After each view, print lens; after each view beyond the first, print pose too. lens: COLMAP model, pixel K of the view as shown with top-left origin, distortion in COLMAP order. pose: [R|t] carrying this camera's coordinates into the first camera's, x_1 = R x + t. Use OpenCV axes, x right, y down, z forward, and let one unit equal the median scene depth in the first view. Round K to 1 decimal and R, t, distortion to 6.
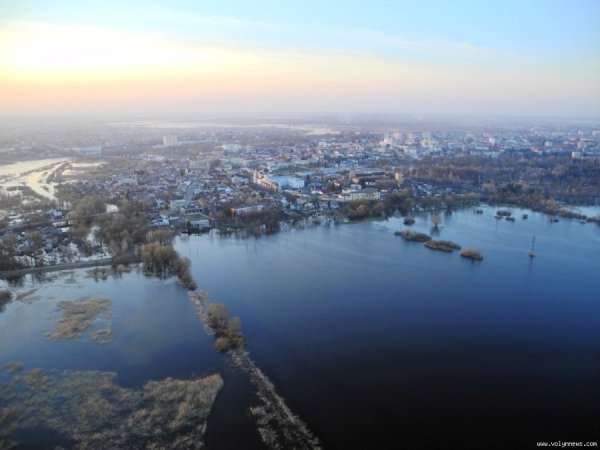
lens RADIAL K [[500.1, 0, 296.7], [0, 500.1, 211.1], [0, 0, 1]] dist [-0.148161, 0.135458]
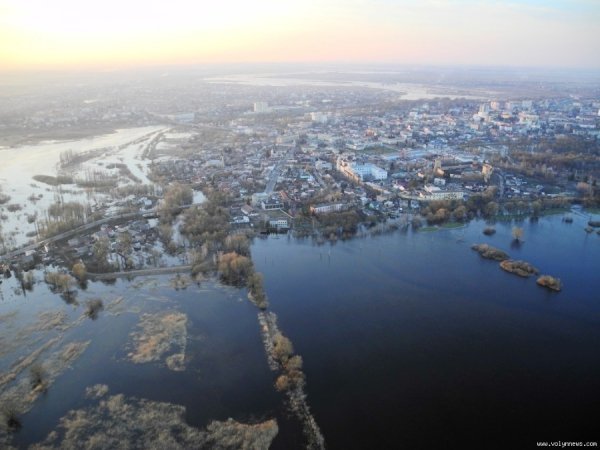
lens RADIAL K [[500.1, 0, 296.7], [0, 500.1, 211.1], [0, 0, 1]] dist [-0.148161, 0.135458]
pose [[0.982677, 0.053526, -0.177427, 0.018470], [-0.035777, 0.994164, 0.101771, -0.079423], [0.181839, -0.093660, 0.978858, -0.003579]]
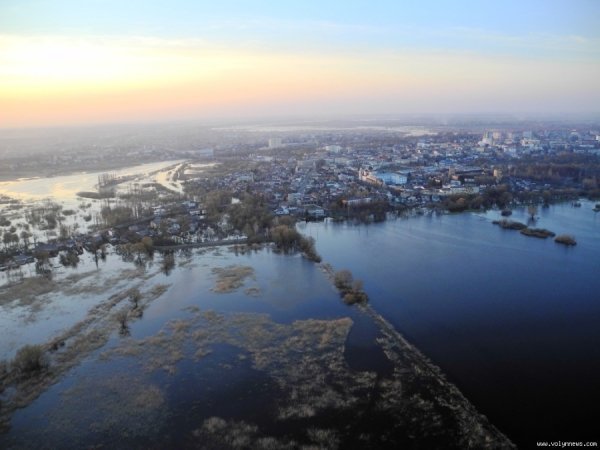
lens RADIAL K [[500.1, 0, 296.7], [0, 500.1, 211.1], [0, 0, 1]] dist [-0.148161, 0.135458]
pose [[0.982276, 0.006101, -0.187339, -0.017215], [-0.007239, 0.999959, -0.005393, 0.020449], [0.187298, 0.006654, 0.982281, -0.098710]]
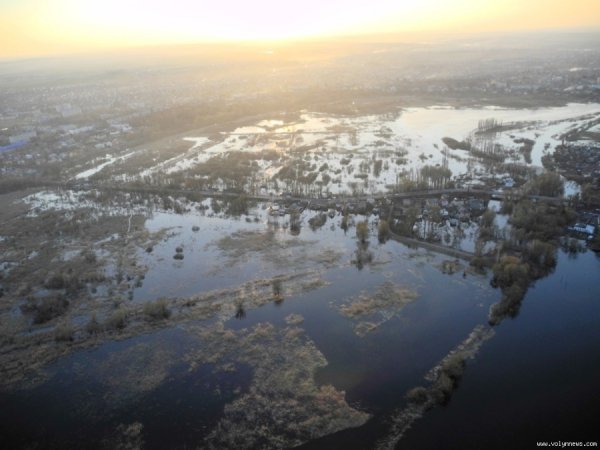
lens RADIAL K [[500.1, 0, 296.7], [0, 500.1, 211.1], [0, 0, 1]] dist [-0.148161, 0.135458]
pose [[0.401889, 0.299147, -0.865446, 0.189537], [-0.142411, 0.954050, 0.263642, -0.119533], [0.904546, 0.017294, 0.426024, 0.126127]]
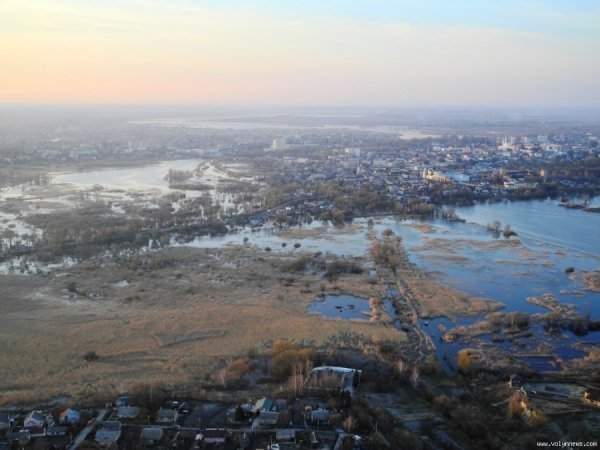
lens RADIAL K [[712.0, 0, 300.0], [0, 712.0, 225.0], [0, 0, 1]] dist [0.053695, 0.007830]
pose [[0.999506, 0.007612, -0.030477, -0.368991], [-0.008526, 0.999513, -0.030002, 0.125289], [0.030234, 0.030247, 0.999085, -0.846781]]
